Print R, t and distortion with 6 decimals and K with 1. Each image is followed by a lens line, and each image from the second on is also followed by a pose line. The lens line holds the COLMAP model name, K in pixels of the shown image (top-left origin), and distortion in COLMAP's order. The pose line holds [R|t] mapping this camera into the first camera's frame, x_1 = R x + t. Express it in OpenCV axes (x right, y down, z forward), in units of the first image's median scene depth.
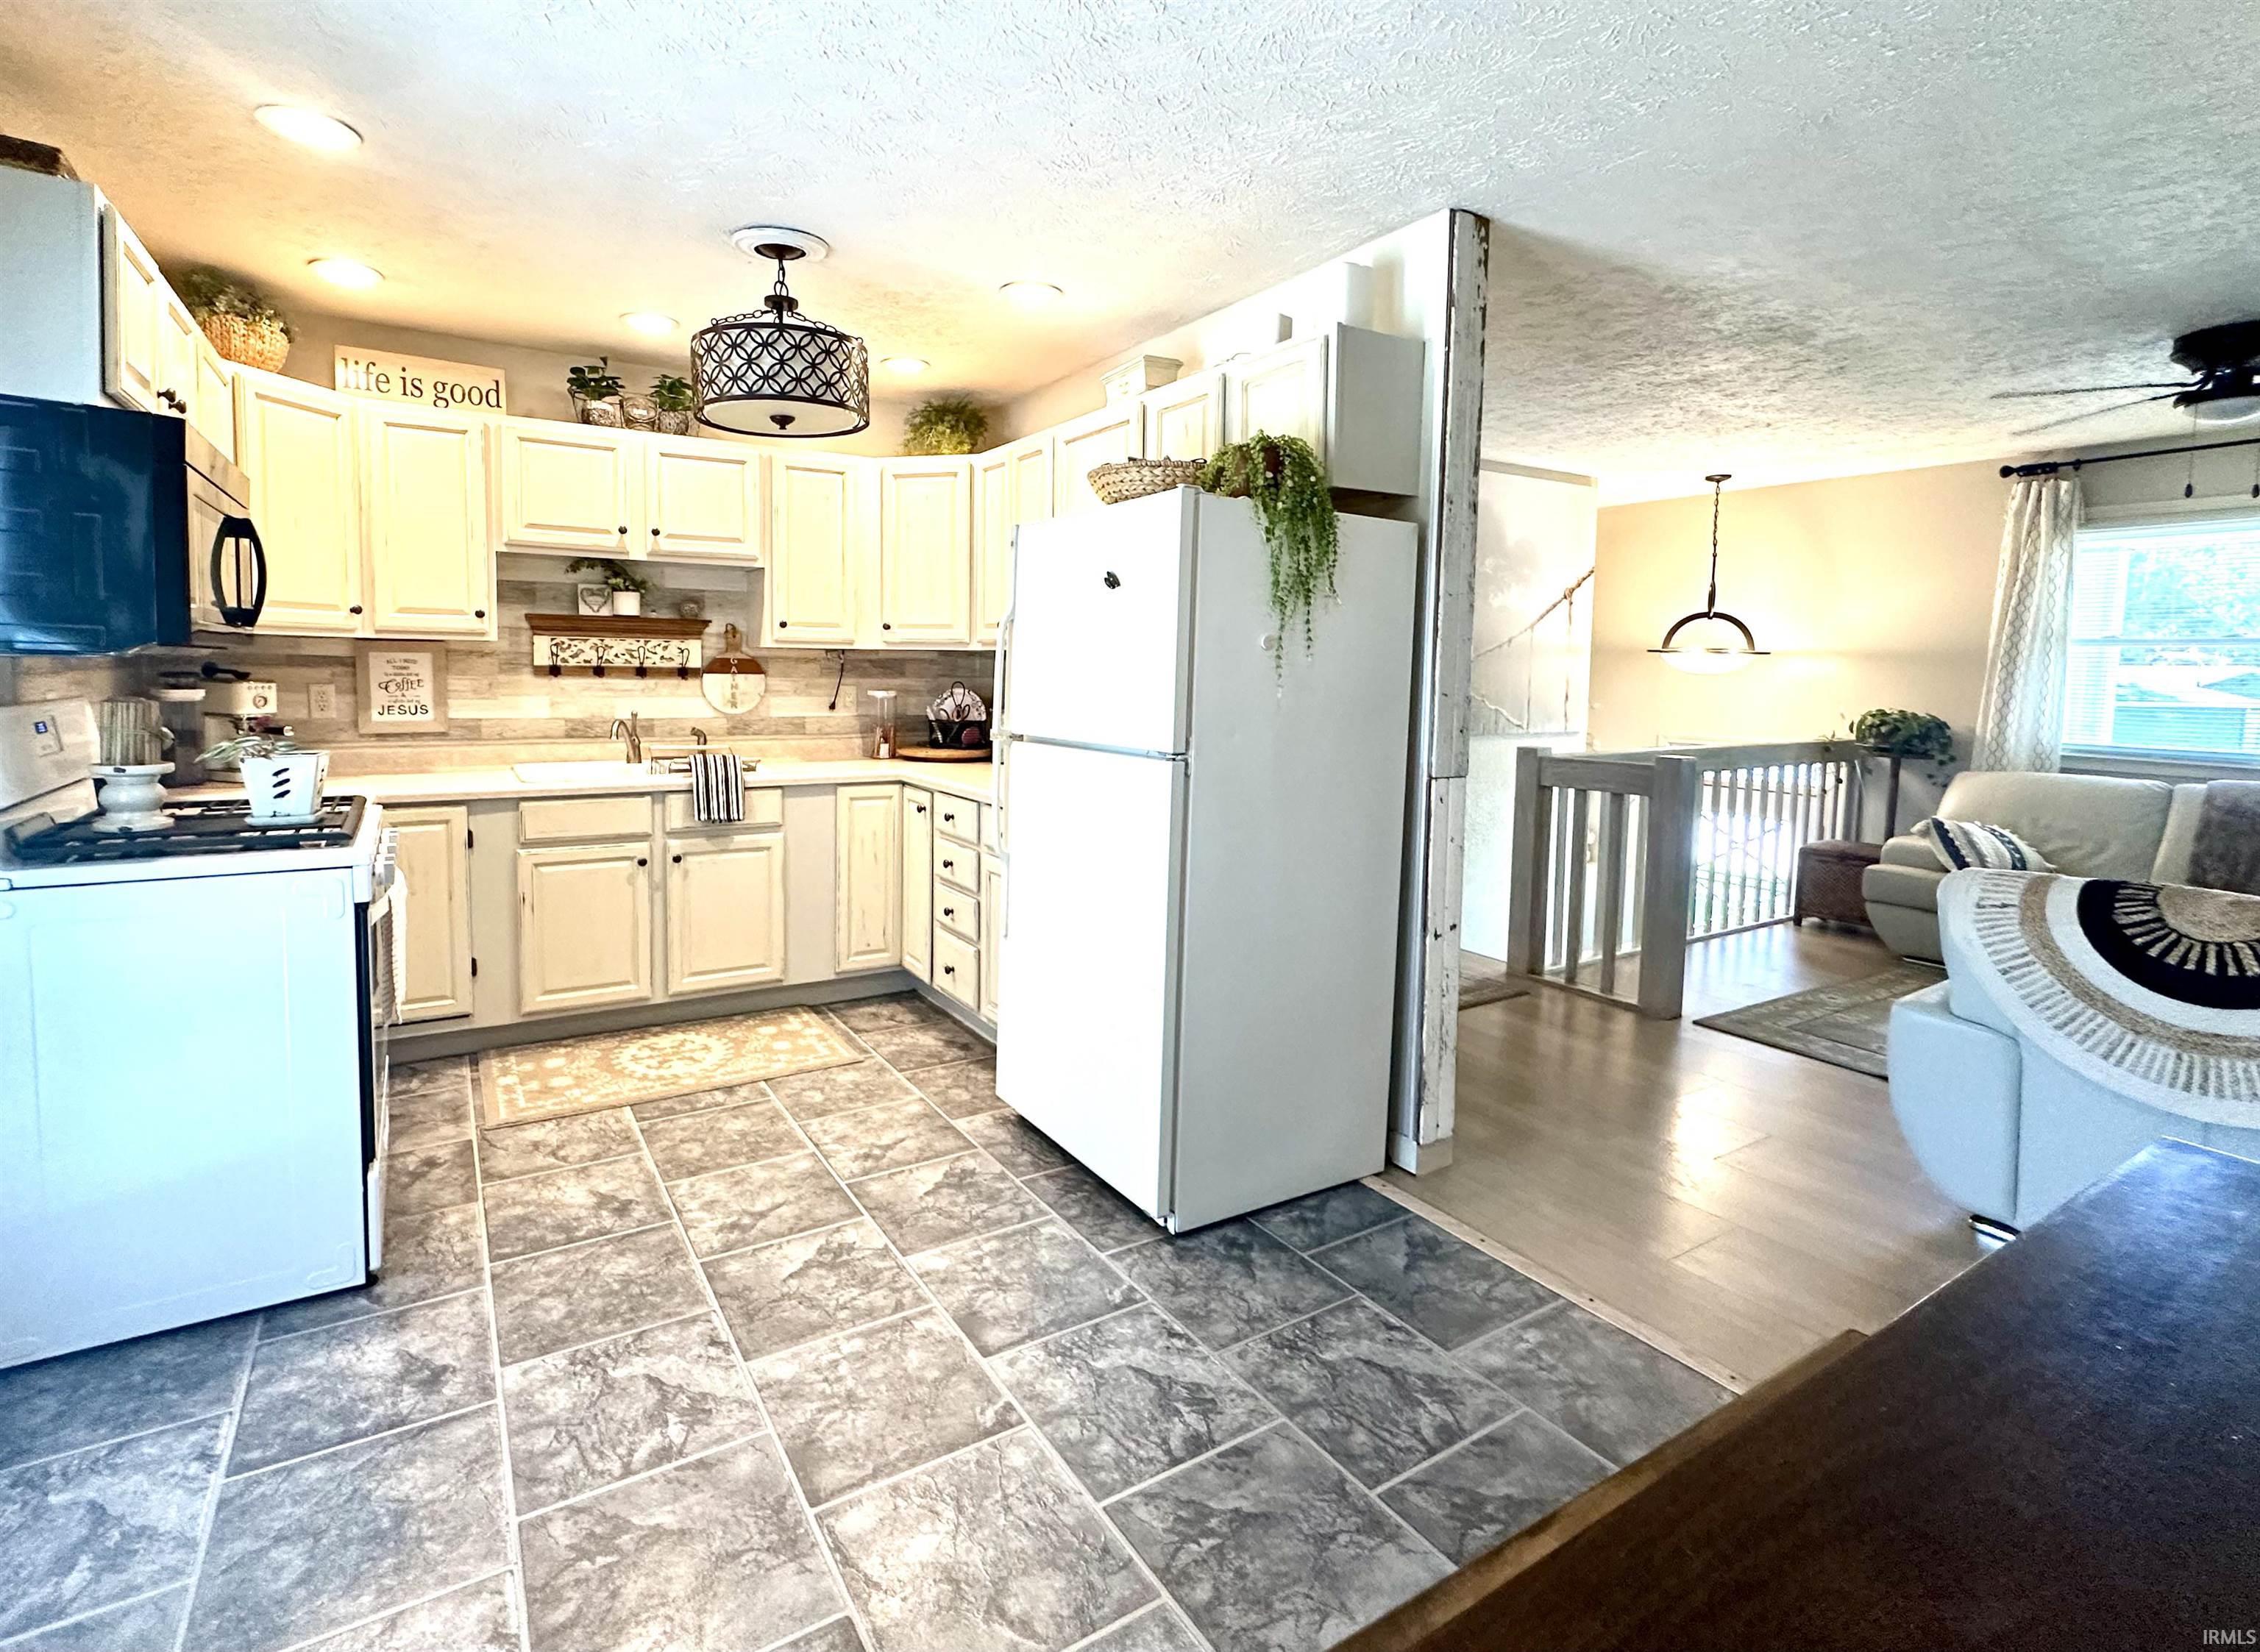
lens RADIAL K [[1063.4, 0, 1049.2], [0, 1063.4, 751.2], [0, 0, 1]] dist [-0.001220, -0.001055]
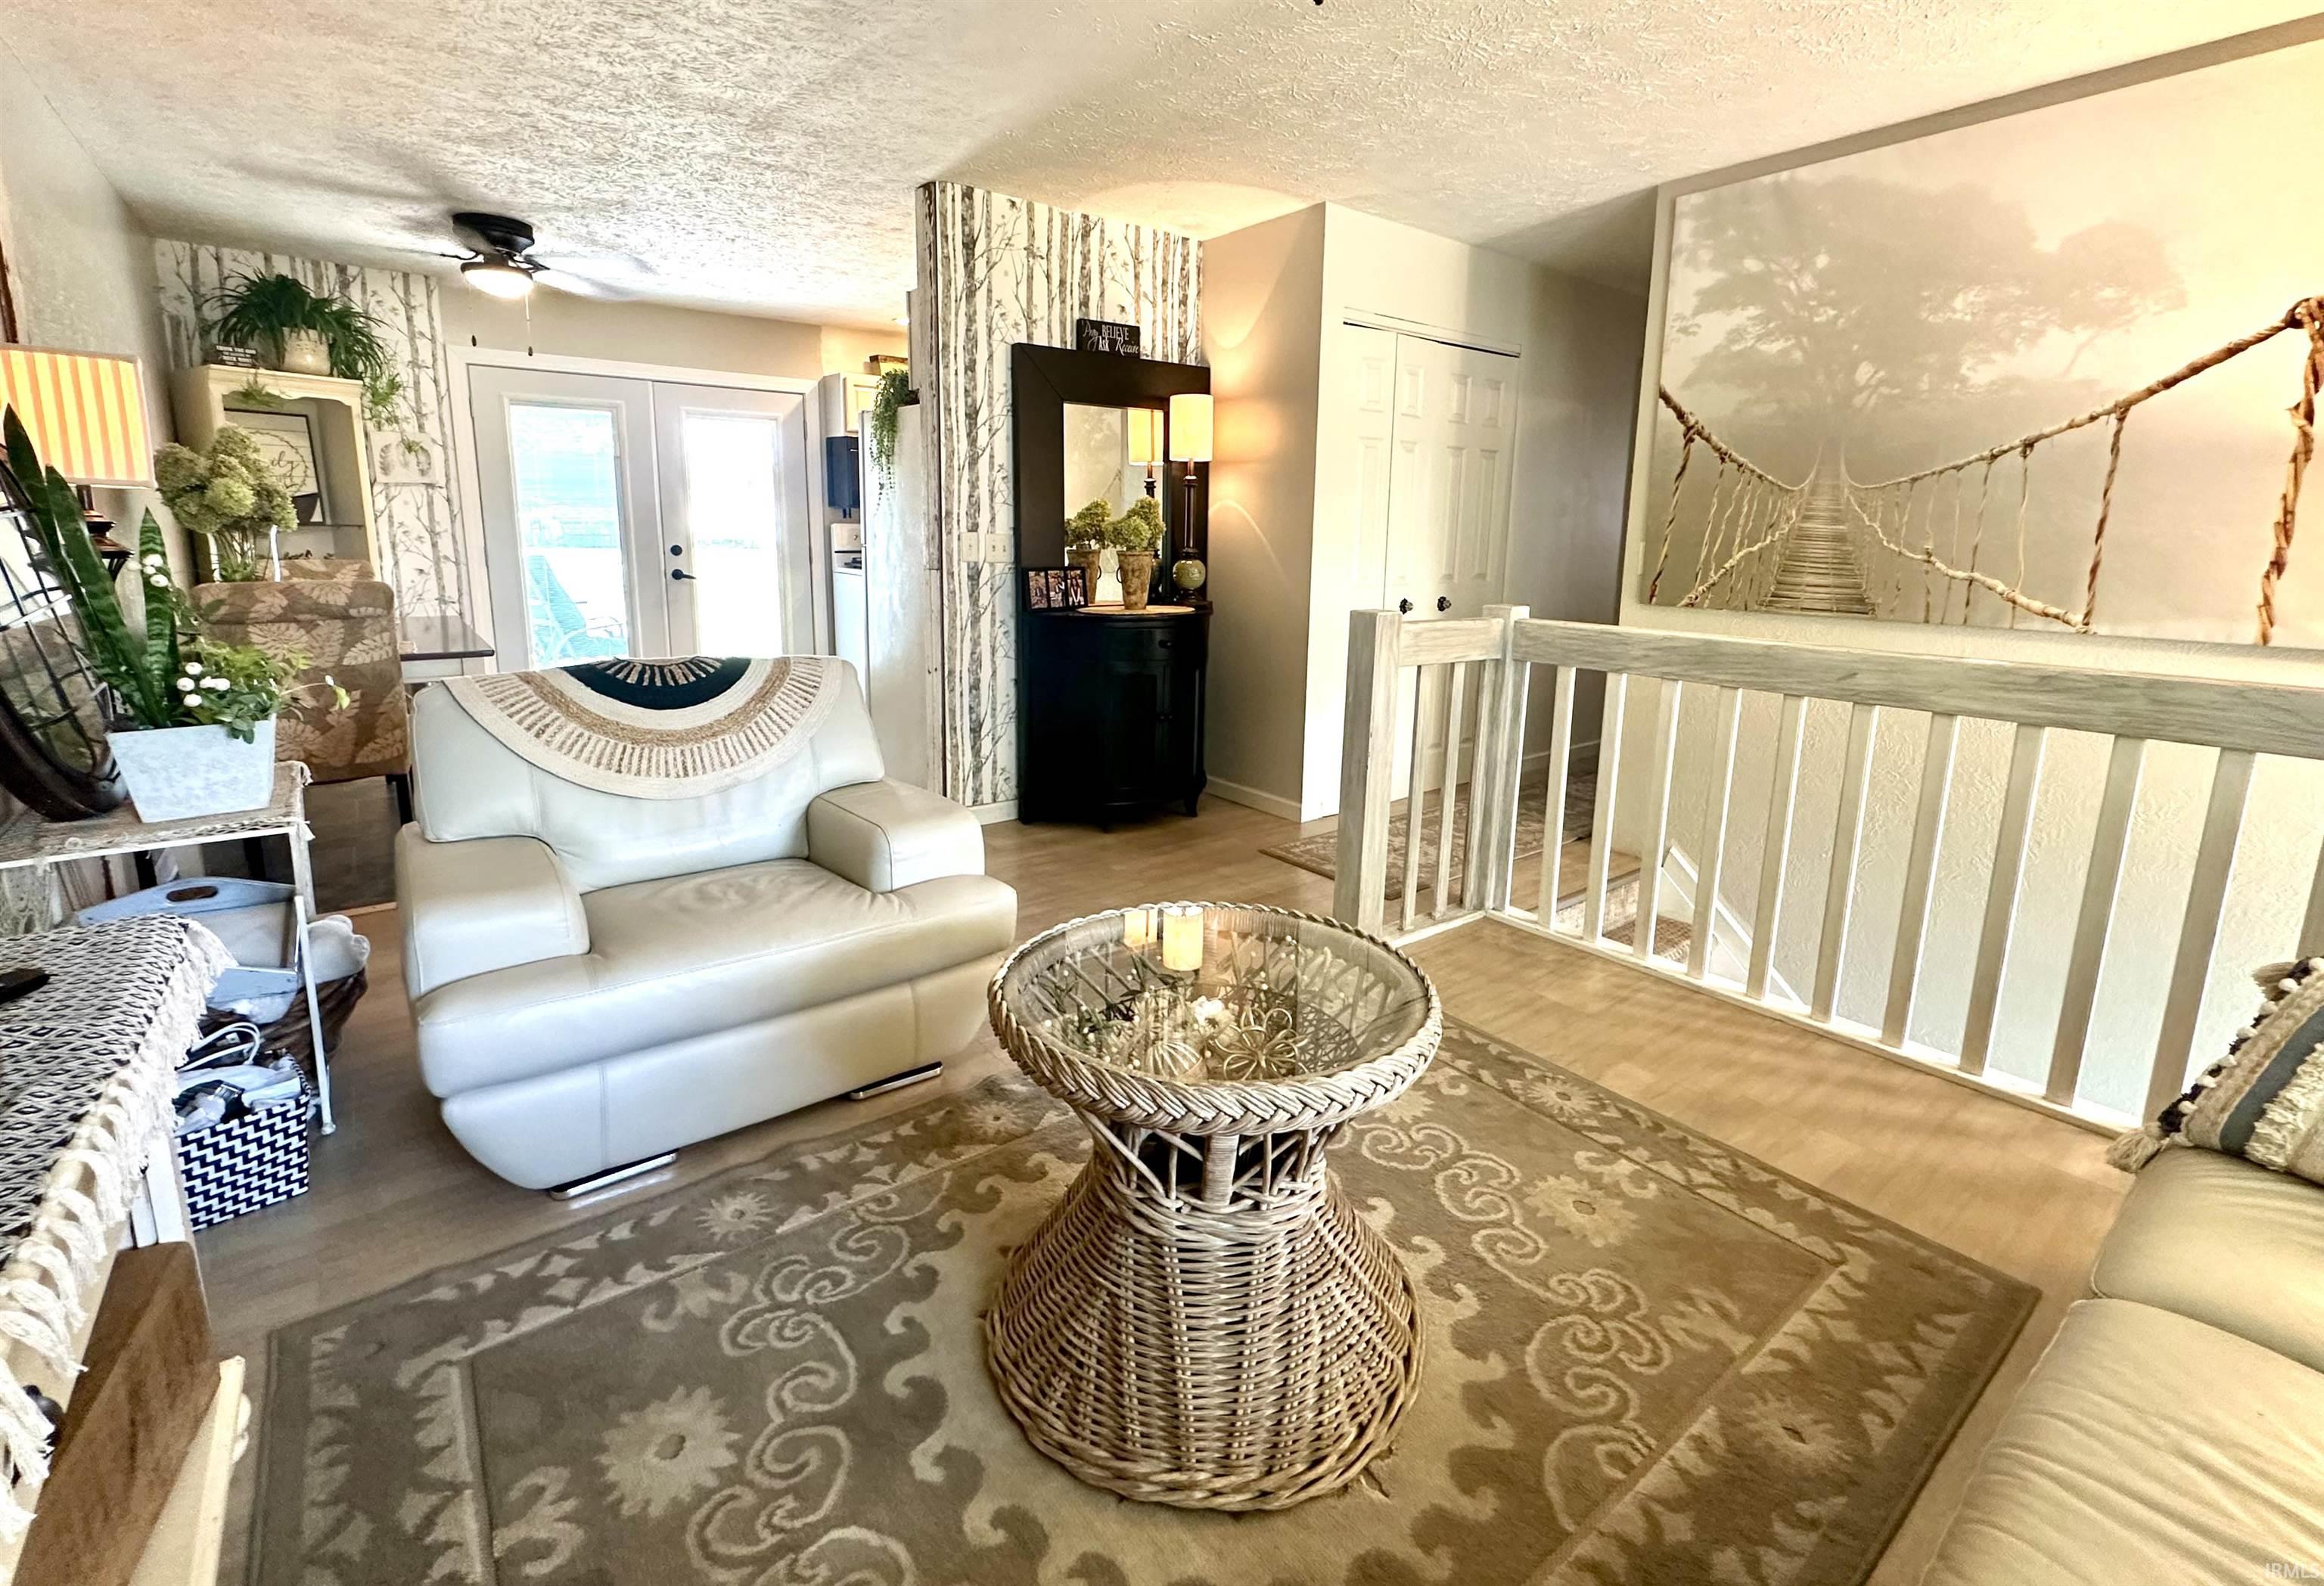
lens RADIAL K [[1019.4, 0, 1152.2], [0, 1019.4, 709.9], [0, 0, 1]] dist [-0.000744, 0.000464]
pose [[0.122434, 0.162842, -0.979026, 2.617612], [-0.094978, 0.983843, 0.151765, -0.039692], [0.987922, 0.074405, 0.135923, 1.572435]]
